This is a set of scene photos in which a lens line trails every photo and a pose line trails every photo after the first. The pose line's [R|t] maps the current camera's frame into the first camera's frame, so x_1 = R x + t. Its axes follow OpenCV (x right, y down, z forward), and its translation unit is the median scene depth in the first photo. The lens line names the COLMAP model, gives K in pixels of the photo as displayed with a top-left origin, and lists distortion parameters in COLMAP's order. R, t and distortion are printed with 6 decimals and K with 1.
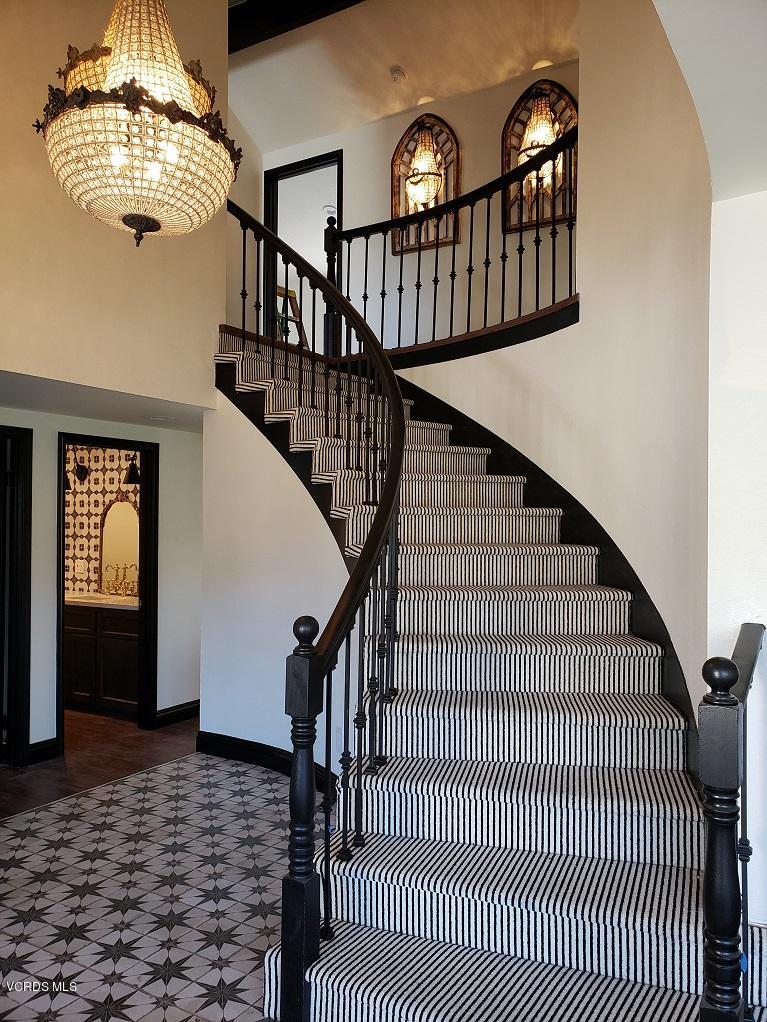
lens RADIAL K [[795.1, 0, 383.5], [0, 795.1, 511.0], [0, 0, 1]] dist [0.111458, -0.291985]
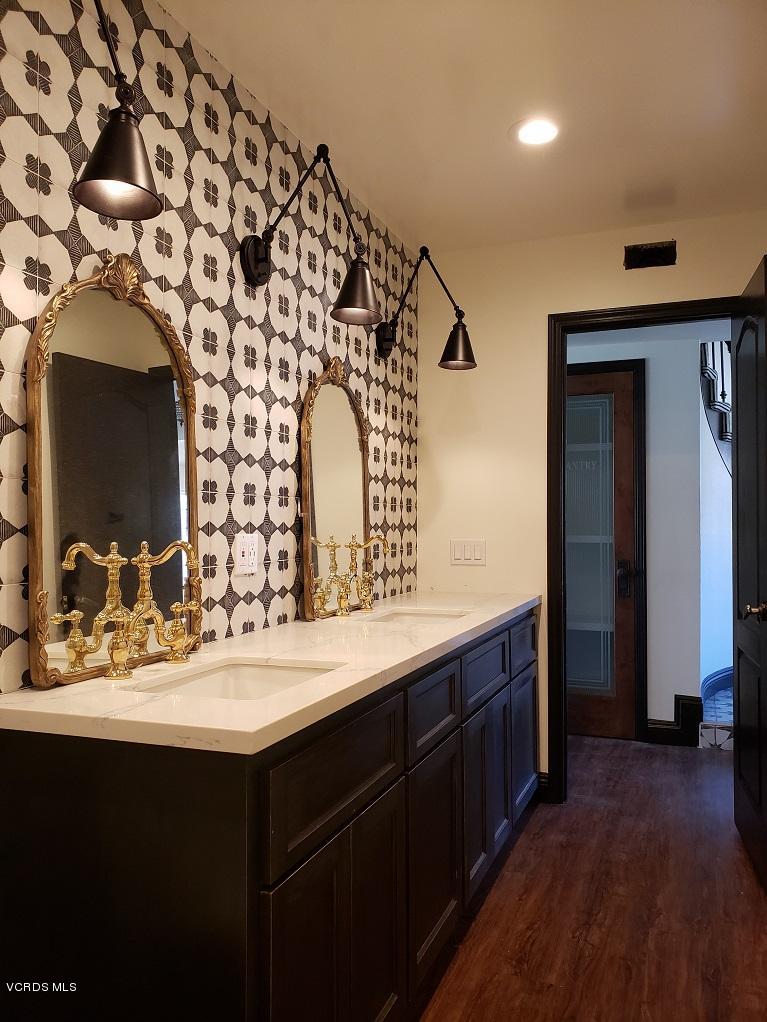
lens RADIAL K [[795.1, 0, 383.5], [0, 795.1, 511.0], [0, 0, 1]] dist [0.111458, -0.291985]
pose [[-0.178101, 0.011961, 0.983940, -0.706316], [-0.016770, 0.999744, -0.015189, 0.056692], [-0.983869, -0.019206, -0.177855, 1.017241]]
